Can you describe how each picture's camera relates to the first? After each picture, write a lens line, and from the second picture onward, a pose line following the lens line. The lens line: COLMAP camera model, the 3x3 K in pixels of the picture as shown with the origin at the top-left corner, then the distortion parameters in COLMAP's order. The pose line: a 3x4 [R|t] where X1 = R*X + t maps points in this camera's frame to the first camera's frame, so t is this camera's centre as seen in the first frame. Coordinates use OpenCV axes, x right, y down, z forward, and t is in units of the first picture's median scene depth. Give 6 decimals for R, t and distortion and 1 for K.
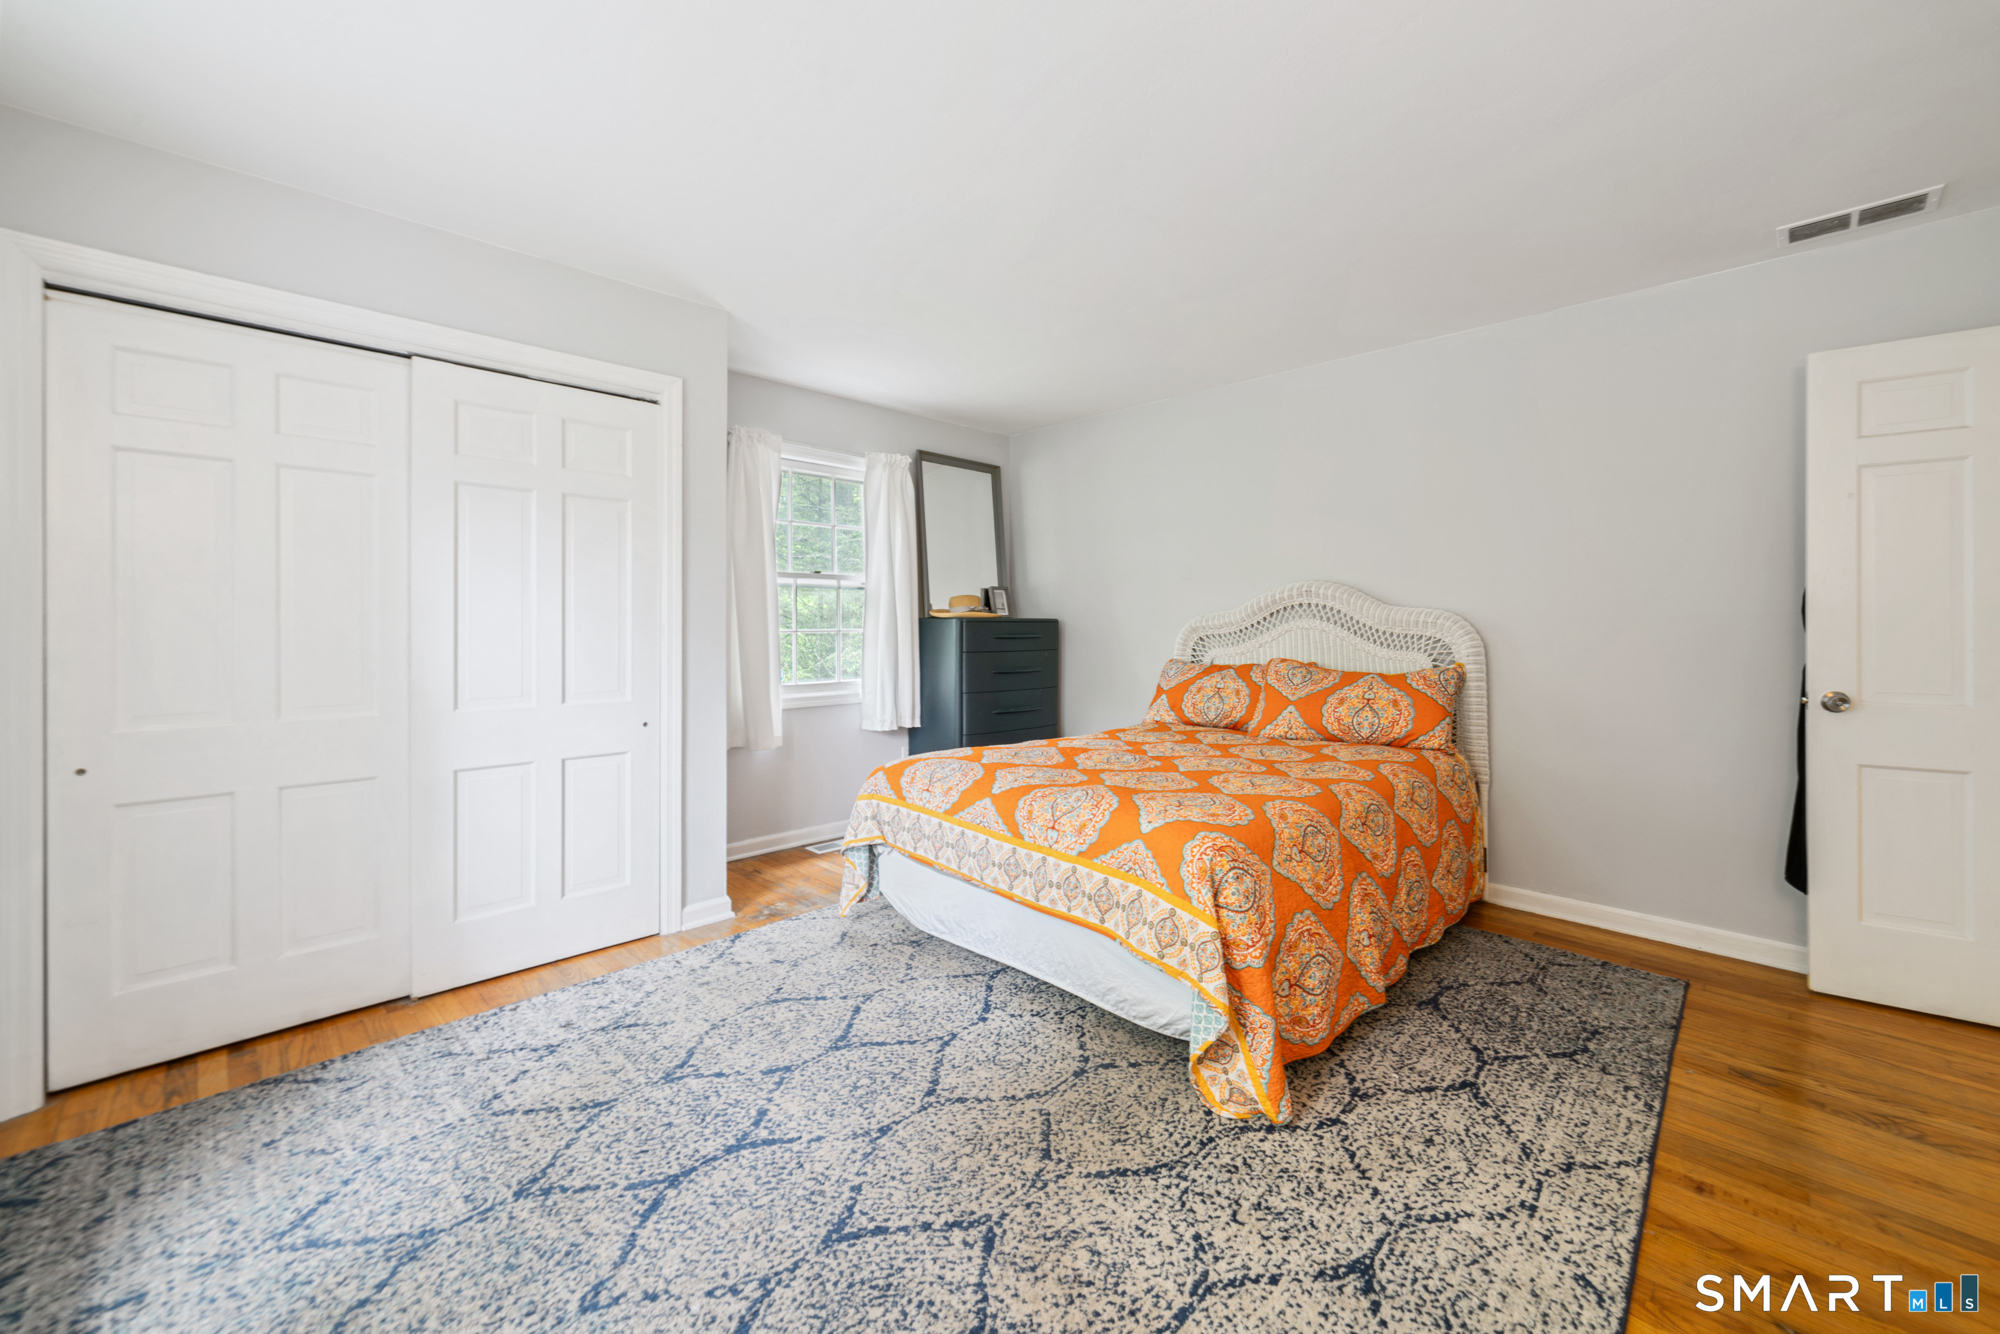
lens RADIAL K [[787.6, 0, 1005.0], [0, 787.6, 650.0], [0, 0, 1]] dist [0.001440, 0.000773]
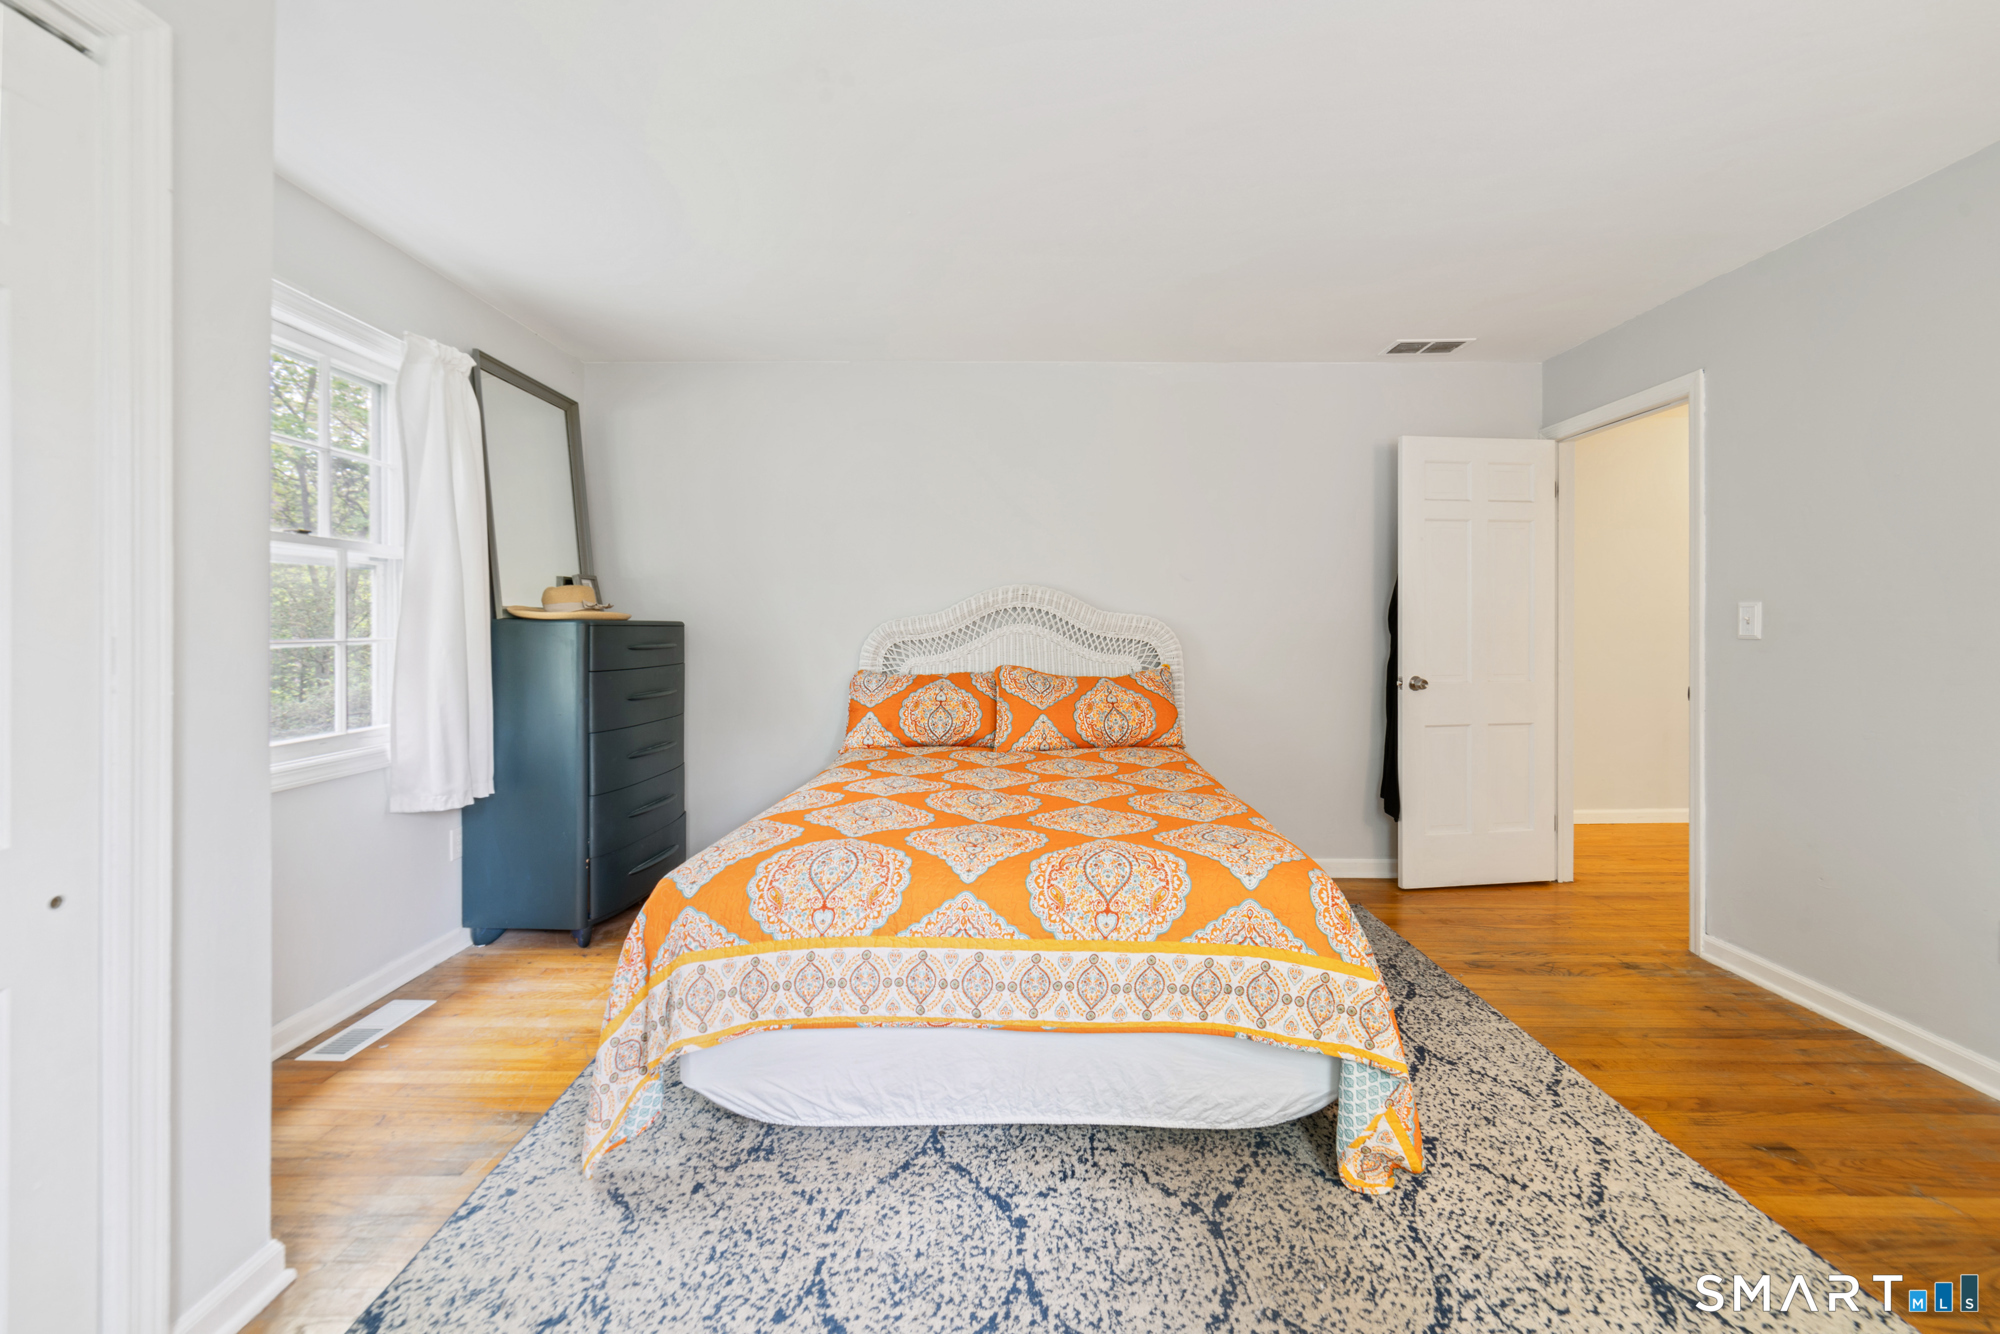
lens RADIAL K [[787.6, 0, 1002.3], [0, 787.6, 647.1], [0, 0, 1]] dist [0.001440, 0.000773]
pose [[0.714712, -0.019400, 0.699149, -0.444237], [0.024277, 0.999701, 0.002923, -0.019772], [-0.698997, 0.014885, 0.714970, 0.469263]]
